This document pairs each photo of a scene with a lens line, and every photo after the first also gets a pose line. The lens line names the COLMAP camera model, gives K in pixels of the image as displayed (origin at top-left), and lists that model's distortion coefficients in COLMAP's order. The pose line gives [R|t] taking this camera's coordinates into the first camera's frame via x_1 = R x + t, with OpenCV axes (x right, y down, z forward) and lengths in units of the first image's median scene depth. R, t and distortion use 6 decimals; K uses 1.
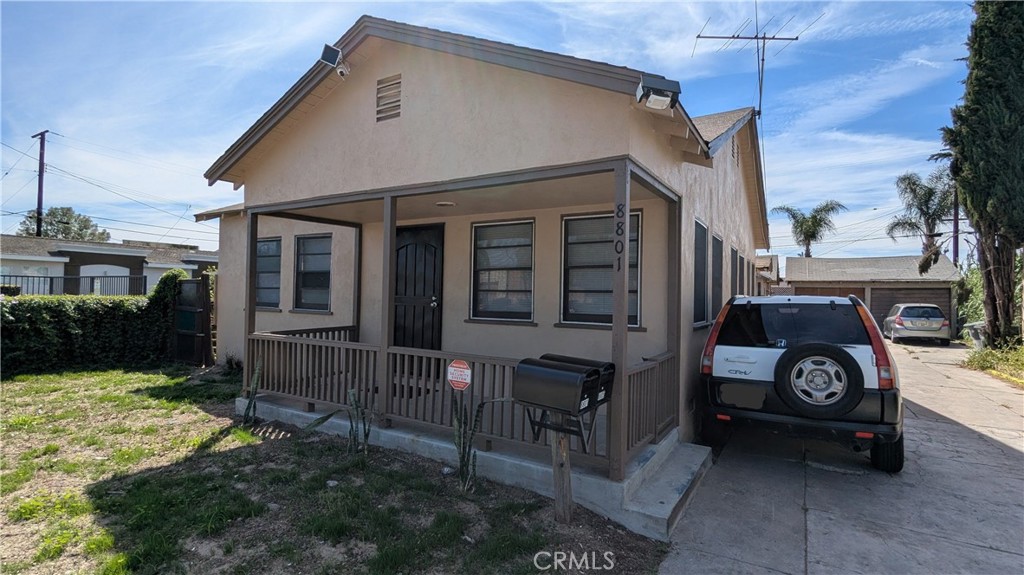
lens RADIAL K [[485.0, 0, 509.5], [0, 485.0, 290.6], [0, 0, 1]] dist [-0.006388, 0.005444]
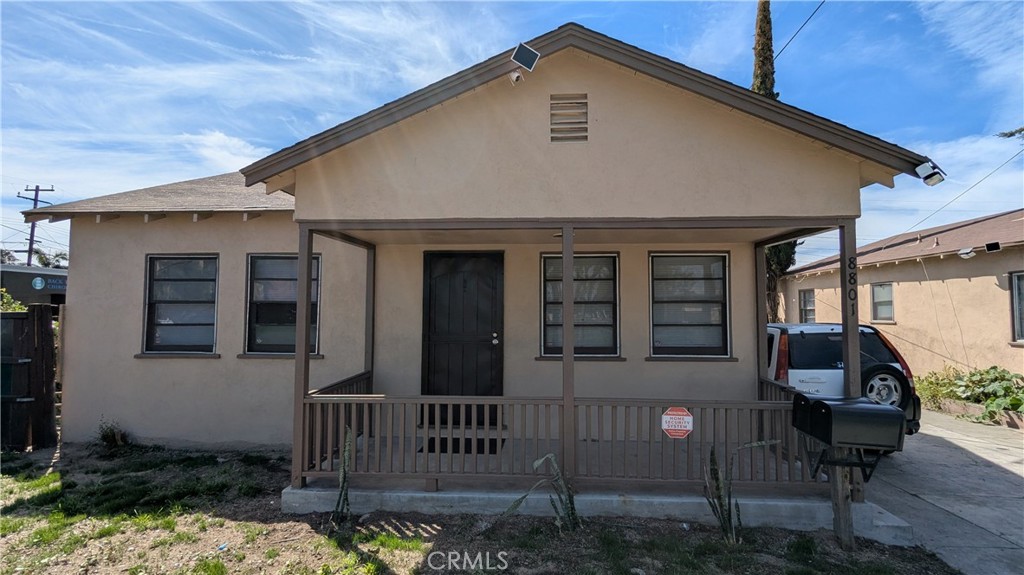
lens RADIAL K [[485.0, 0, 503.6], [0, 485.0, 289.5], [0, 0, 1]] dist [-0.006388, 0.005444]
pose [[0.883215, 0.006130, 0.468929, -0.749763], [0.009967, 0.999443, -0.031838, -0.052624], [-0.468863, 0.032794, 0.882662, 0.272889]]
